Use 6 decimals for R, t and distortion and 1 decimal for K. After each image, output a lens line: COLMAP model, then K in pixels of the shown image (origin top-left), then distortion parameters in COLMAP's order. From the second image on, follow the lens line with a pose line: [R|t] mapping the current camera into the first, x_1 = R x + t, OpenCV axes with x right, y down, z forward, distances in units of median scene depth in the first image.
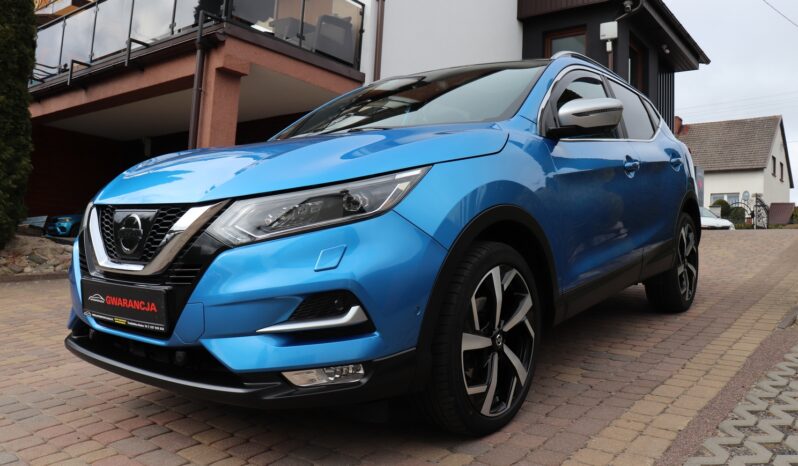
lens RADIAL K [[658.9, 0, 396.6], [0, 658.9, 228.4], [0, 0, 1]] dist [-0.169608, 0.151518]
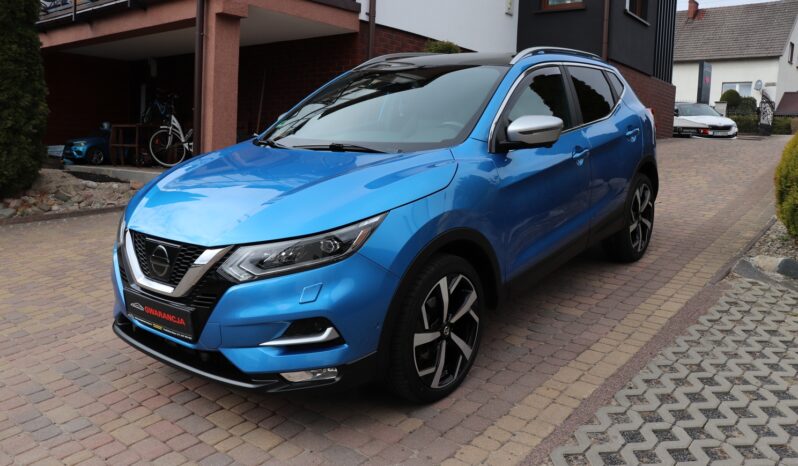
lens RADIAL K [[658.9, 0, 396.1], [0, 658.9, 234.5], [0, 0, 1]] dist [-0.169608, 0.151518]
pose [[0.999807, -0.009157, -0.017406, 0.075820], [0.012240, 0.982430, 0.186228, -0.244248], [0.015395, -0.186405, 0.982352, -0.230301]]
